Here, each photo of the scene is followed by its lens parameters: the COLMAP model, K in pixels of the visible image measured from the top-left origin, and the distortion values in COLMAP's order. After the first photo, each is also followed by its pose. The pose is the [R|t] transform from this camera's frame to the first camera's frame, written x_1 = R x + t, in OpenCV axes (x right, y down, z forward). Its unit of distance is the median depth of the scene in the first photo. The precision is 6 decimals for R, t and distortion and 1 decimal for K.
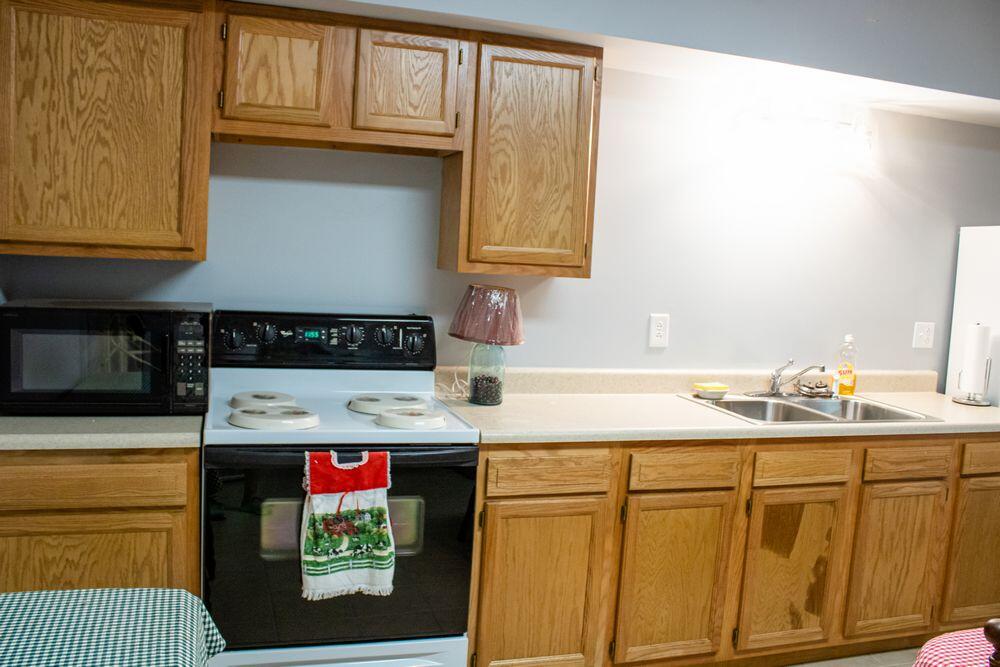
lens RADIAL K [[879.1, 0, 500.0], [0, 879.1, 333.5], [0, 0, 1]] dist [-0.173869, 0.145308]
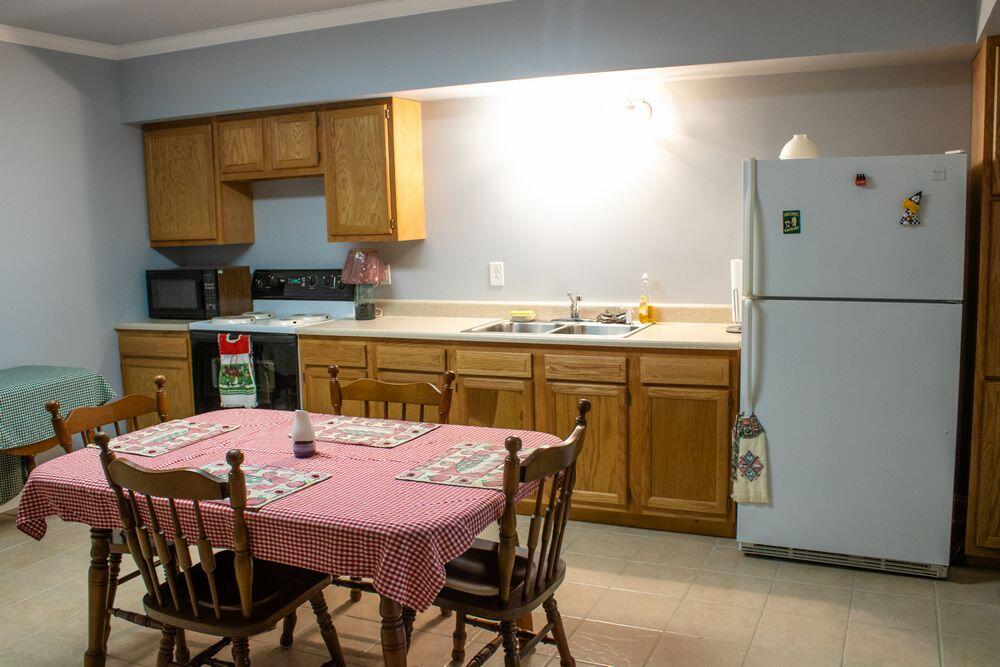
lens RADIAL K [[879.1, 0, 500.0], [0, 879.1, 333.5], [0, 0, 1]] dist [-0.173869, 0.145308]
pose [[0.746234, 0.010922, -0.665594, 1.372101], [0.000745, 0.999851, 0.017243, 0.083056], [0.665683, -0.013363, 0.746115, -0.079780]]
